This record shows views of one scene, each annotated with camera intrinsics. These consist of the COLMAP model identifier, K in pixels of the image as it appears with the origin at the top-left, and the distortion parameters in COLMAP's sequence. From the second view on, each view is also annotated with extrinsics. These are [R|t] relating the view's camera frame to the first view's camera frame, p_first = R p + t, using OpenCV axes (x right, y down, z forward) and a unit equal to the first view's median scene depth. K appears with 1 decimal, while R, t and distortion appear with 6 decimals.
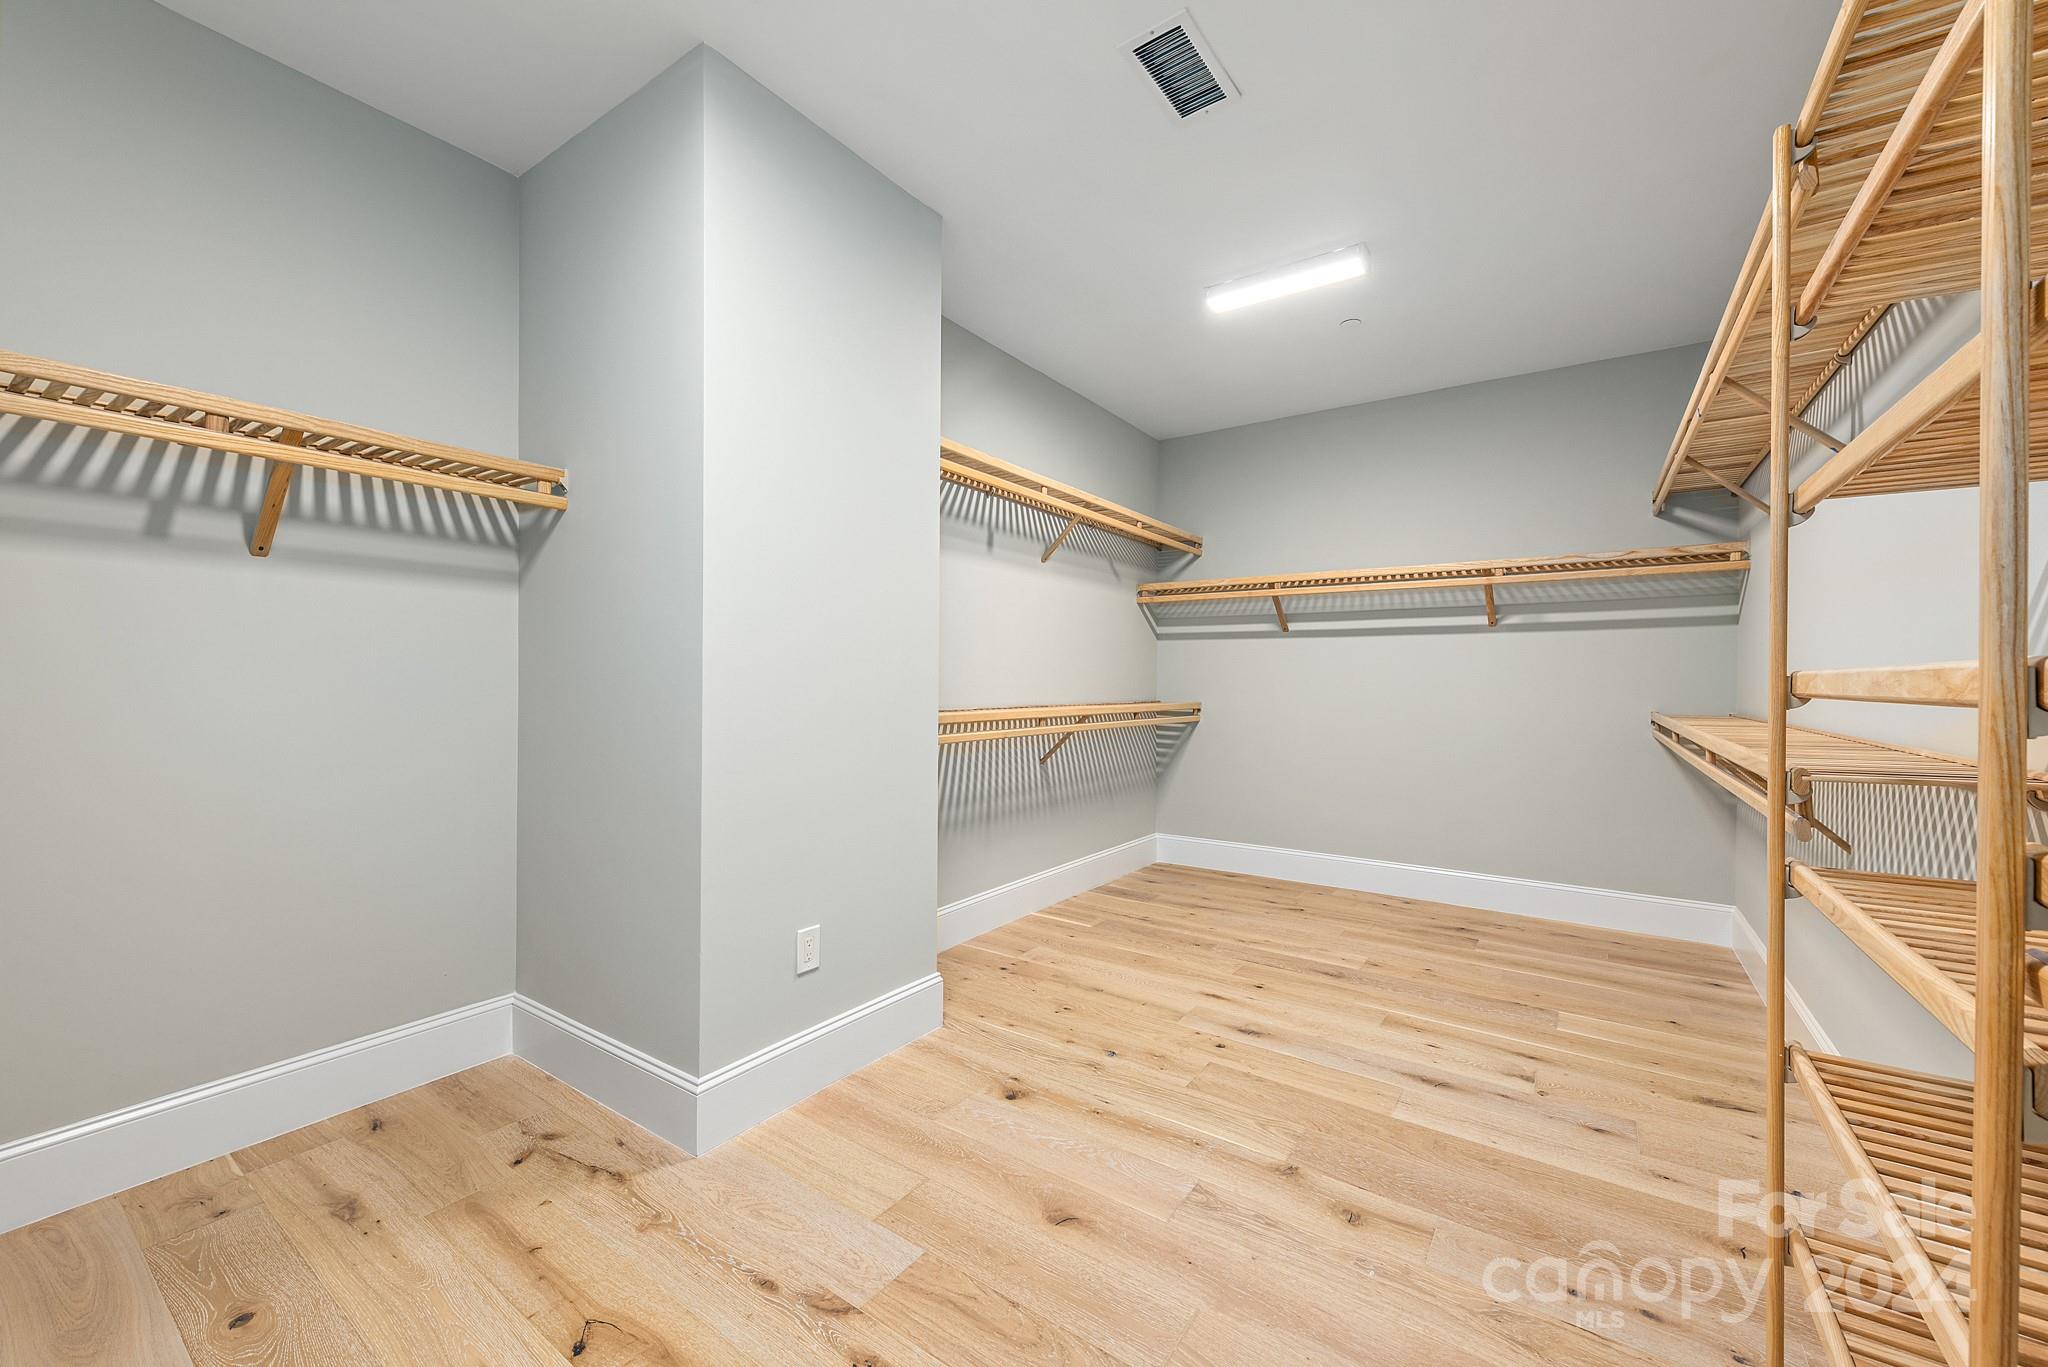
lens RADIAL K [[808.0, 0, 1025.3], [0, 808.0, 680.0], [0, 0, 1]] dist [0.010551, -0.002952]
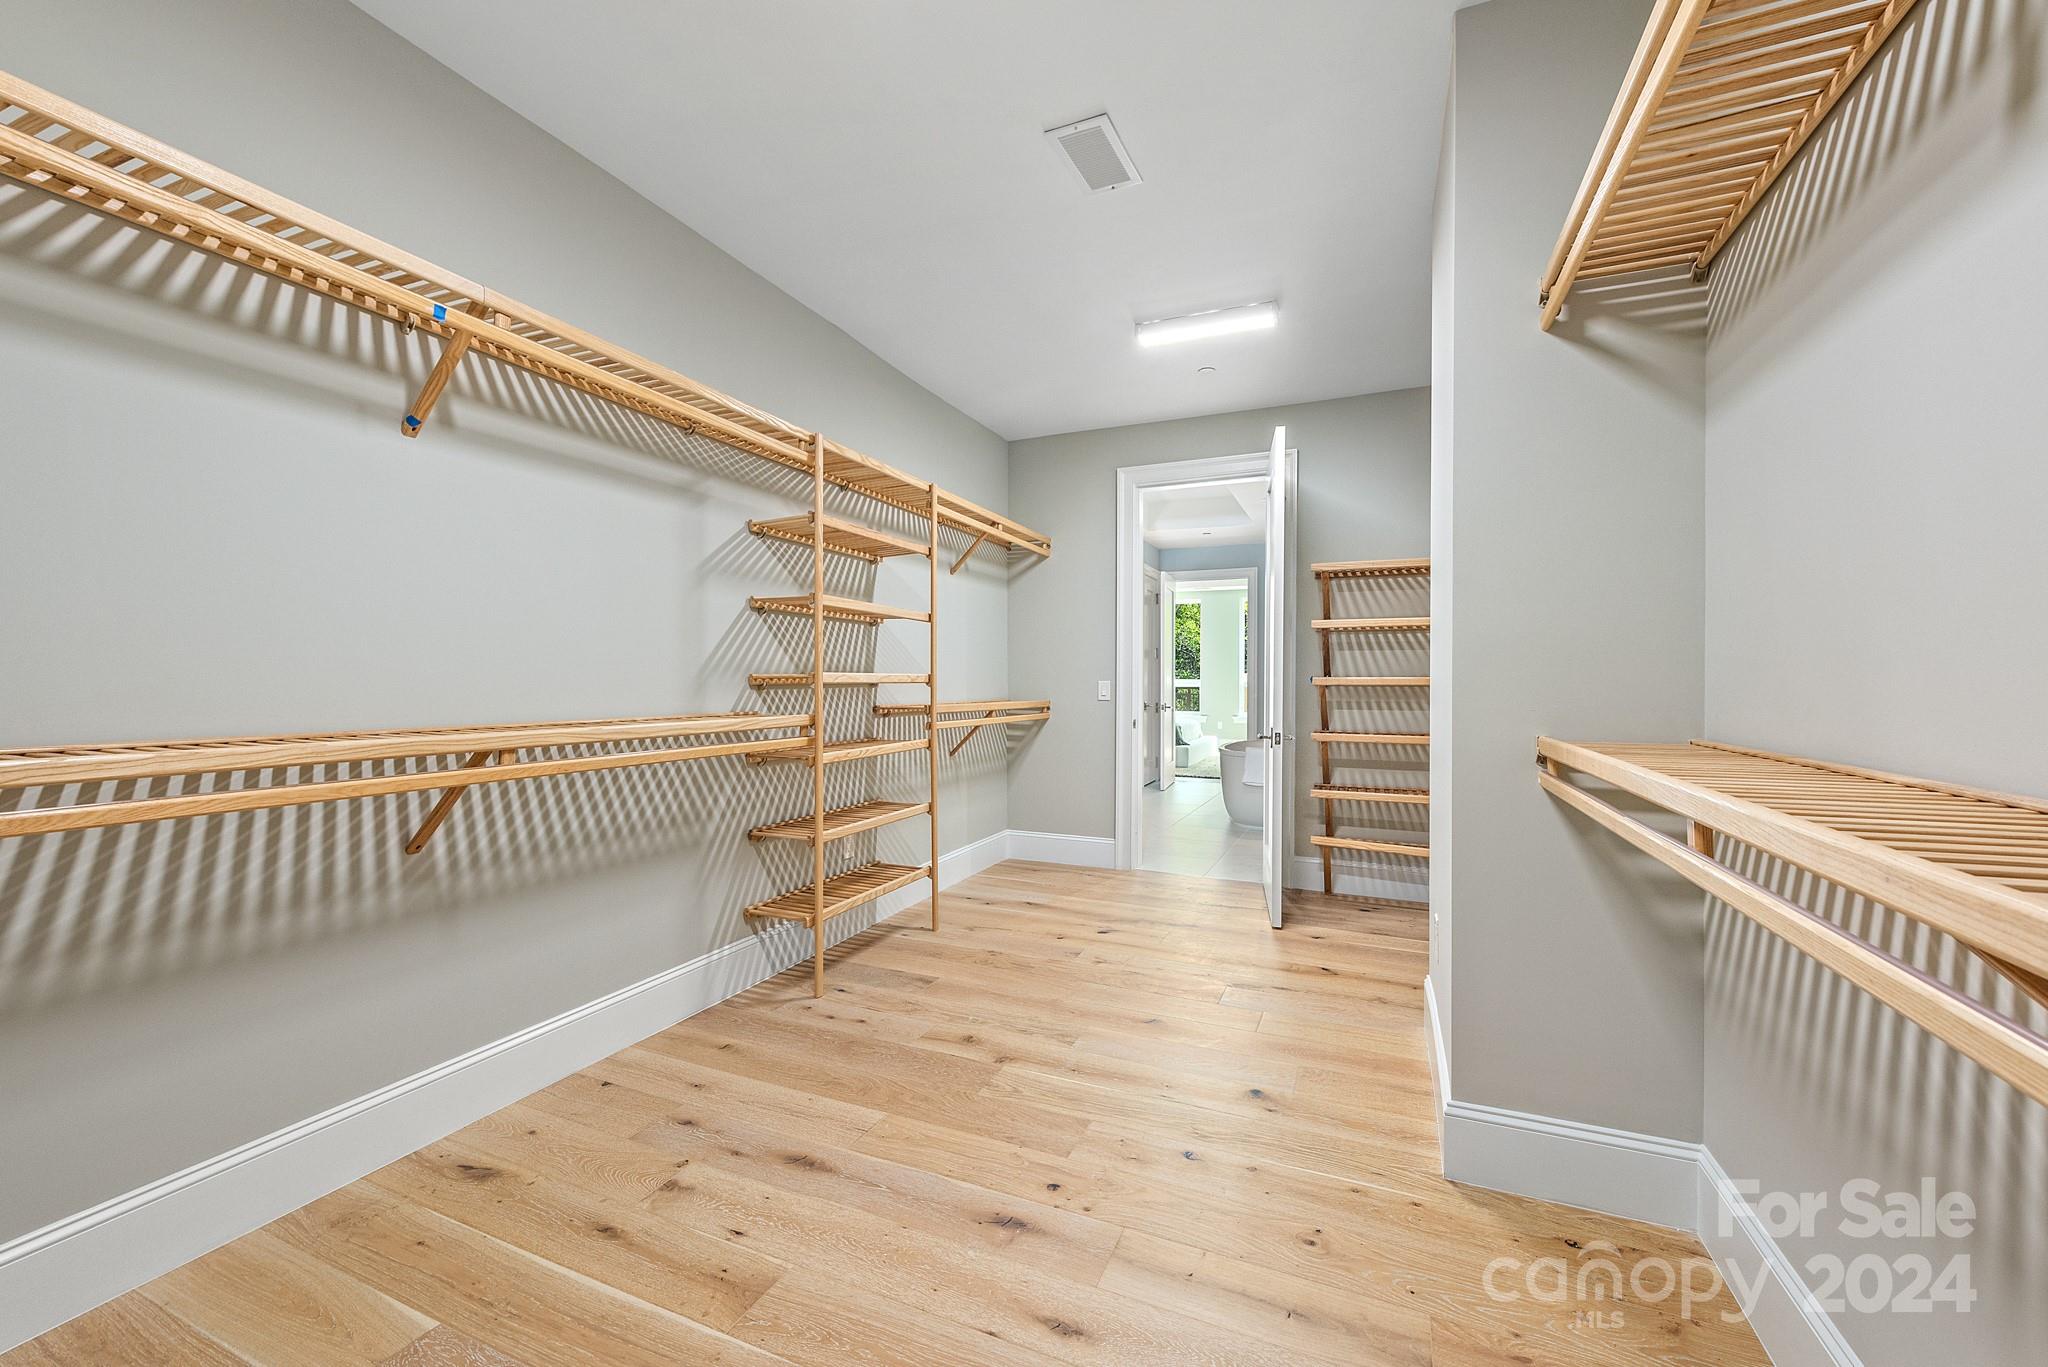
lens RADIAL K [[808.0, 0, 1022.1], [0, 808.0, 681.9], [0, 0, 1]] dist [0.010551, -0.002952]
pose [[-0.981399, -0.007889, -0.191818, 0.456118], [-0.008157, 0.999967, 0.000608, 0.006013], [0.191807, 0.002162, -0.981430, 1.891121]]
